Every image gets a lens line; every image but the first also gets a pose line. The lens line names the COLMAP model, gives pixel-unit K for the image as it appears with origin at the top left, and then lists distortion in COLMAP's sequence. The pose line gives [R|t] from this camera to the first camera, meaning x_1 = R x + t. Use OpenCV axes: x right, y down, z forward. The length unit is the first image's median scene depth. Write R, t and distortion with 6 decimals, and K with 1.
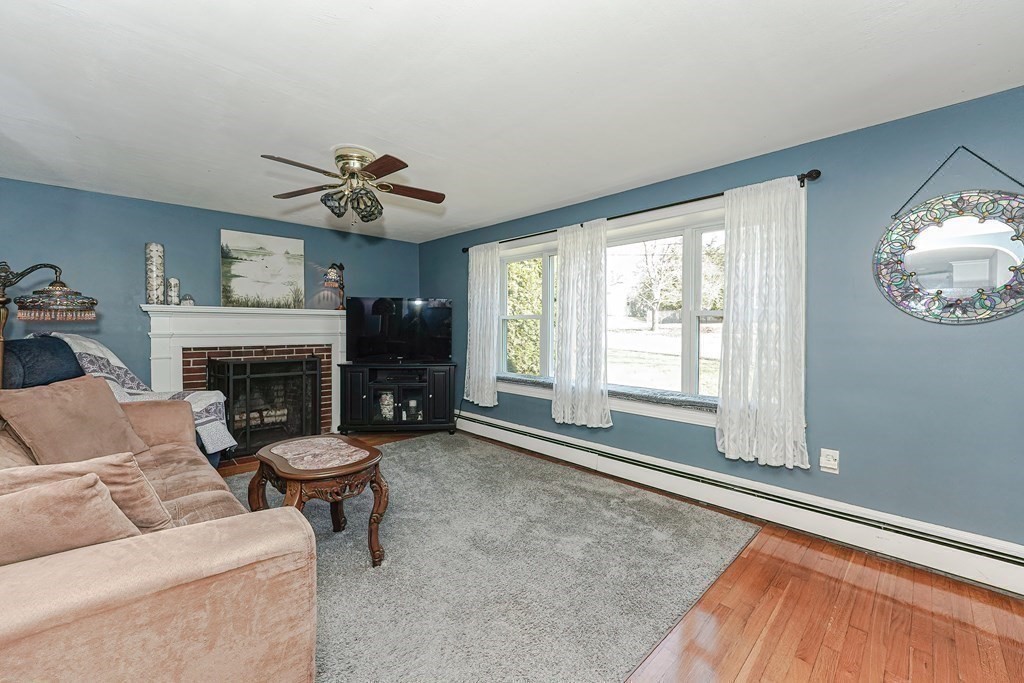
lens RADIAL K [[417.2, 0, 512.2], [0, 417.2, 333.3], [0, 0, 1]] dist [-0.003765, -0.000068]
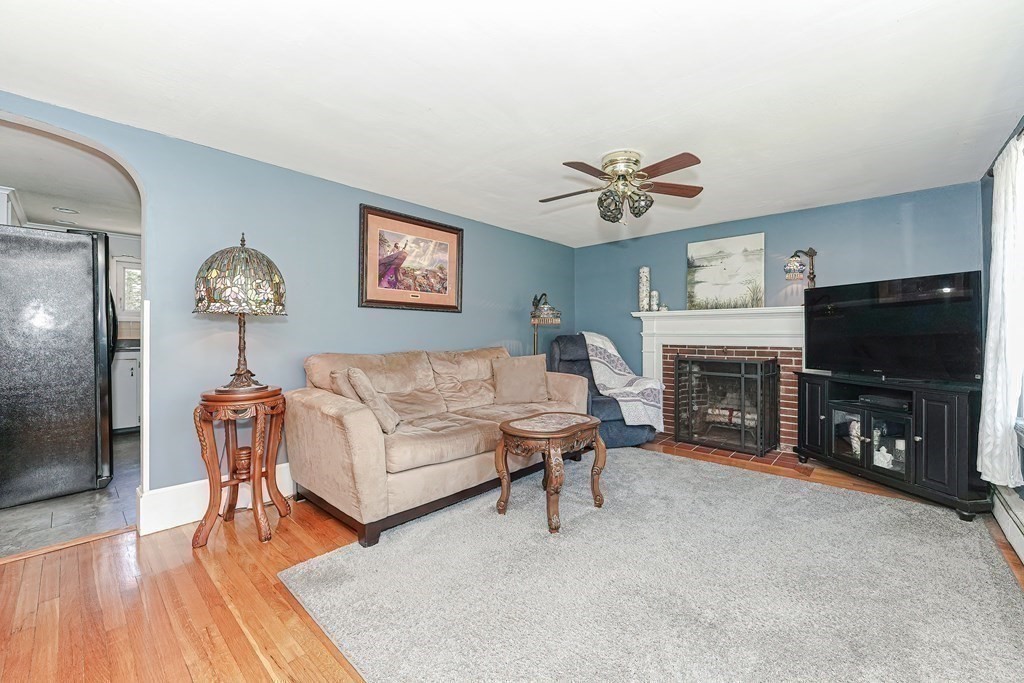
lens RADIAL K [[417.2, 0, 510.3], [0, 417.2, 335.7], [0, 0, 1]] dist [-0.003765, -0.000068]
pose [[0.053319, 0.001067, -0.998577, 0.427597], [-0.015535, 0.999879, 0.000239, 0.013532], [0.998457, 0.015500, 0.053330, 0.442593]]
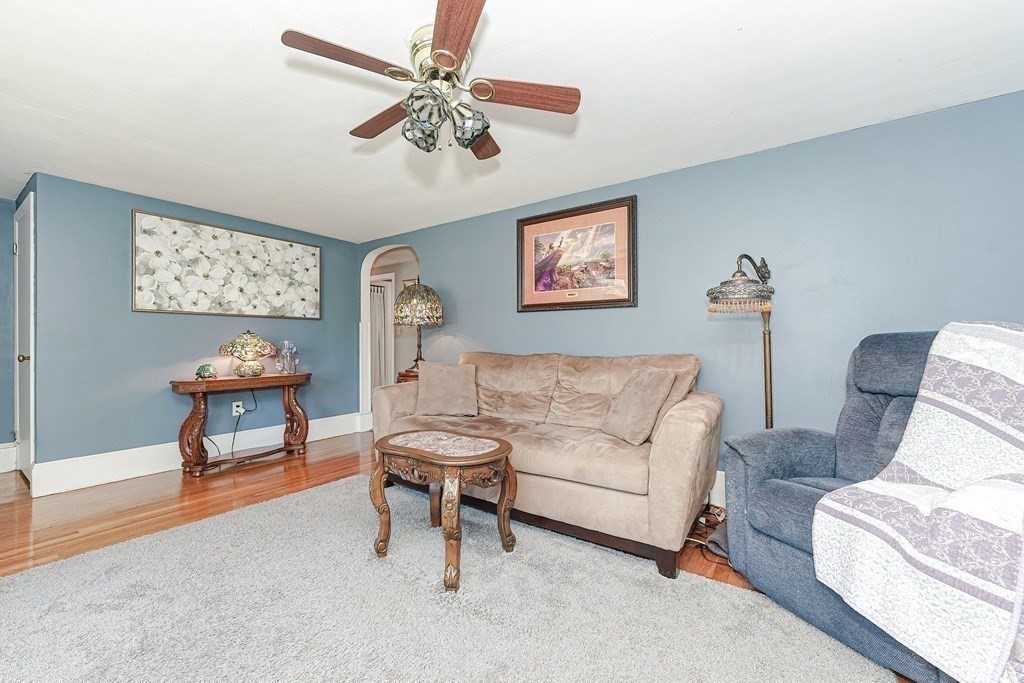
lens RADIAL K [[417.2, 0, 492.0], [0, 417.2, 342.5], [0, 0, 1]] dist [-0.003765, -0.000068]
pose [[-0.986359, -0.002131, -0.164595, -0.216476], [-0.003834, 0.999942, 0.010027, 0.018690], [0.164564, 0.010521, -0.986310, 1.098175]]
